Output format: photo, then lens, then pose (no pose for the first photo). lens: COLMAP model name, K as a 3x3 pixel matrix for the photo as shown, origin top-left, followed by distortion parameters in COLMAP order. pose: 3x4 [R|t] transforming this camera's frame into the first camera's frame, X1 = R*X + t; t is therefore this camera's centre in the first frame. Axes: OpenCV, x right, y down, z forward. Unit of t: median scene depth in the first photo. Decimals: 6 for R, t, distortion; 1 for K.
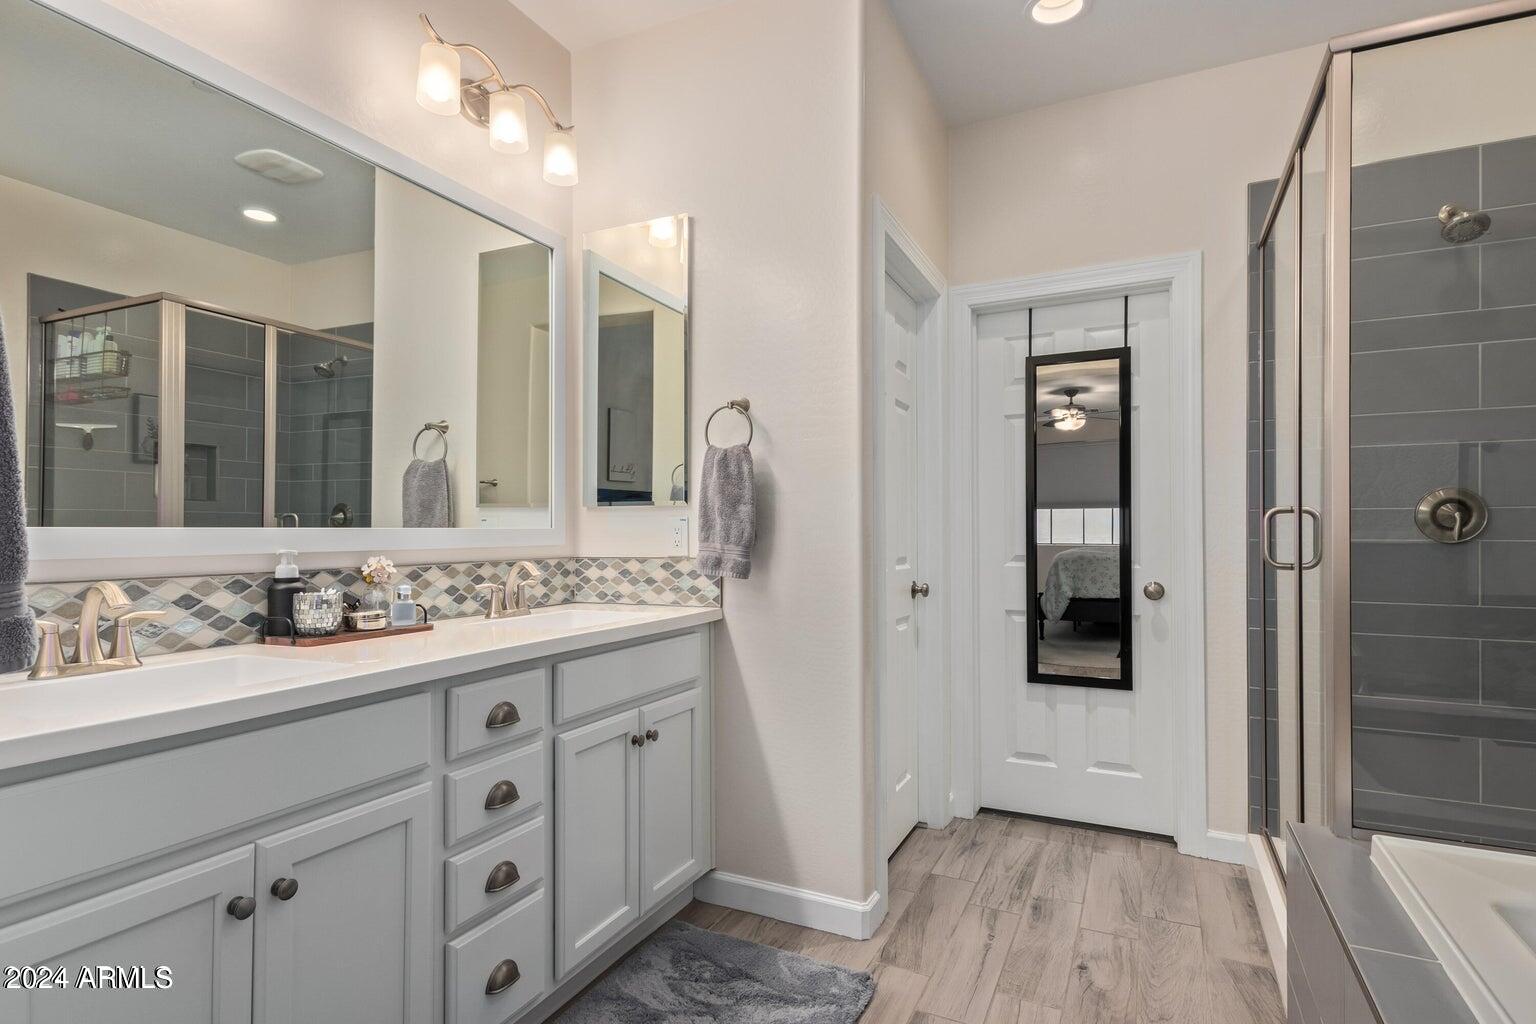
lens RADIAL K [[795.8, 0, 763.9], [0, 795.8, 537.6], [0, 0, 1]] dist [0.037798, -0.017052]
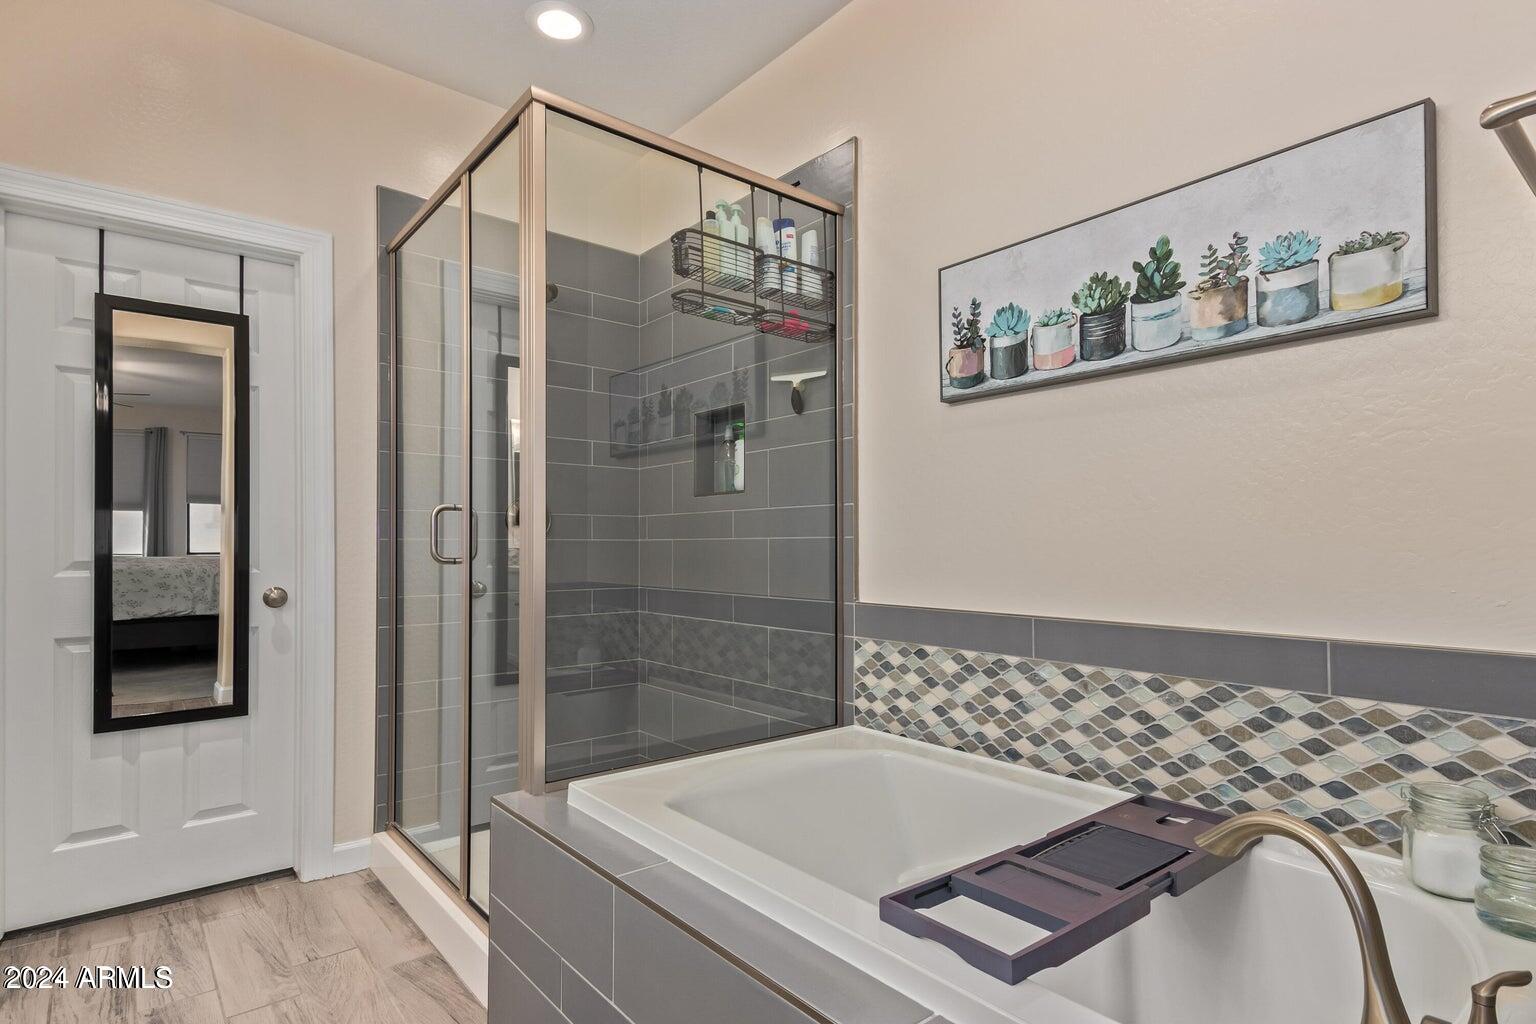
lens RADIAL K [[795.8, 0, 763.9], [0, 795.8, 537.6], [0, 0, 1]] dist [0.037798, -0.017052]
pose [[0.420370, 0.007329, 0.907323, -0.096519], [0.007413, 0.999906, -0.011512, 0.014737], [-0.907323, 0.011566, 0.420276, 0.135085]]
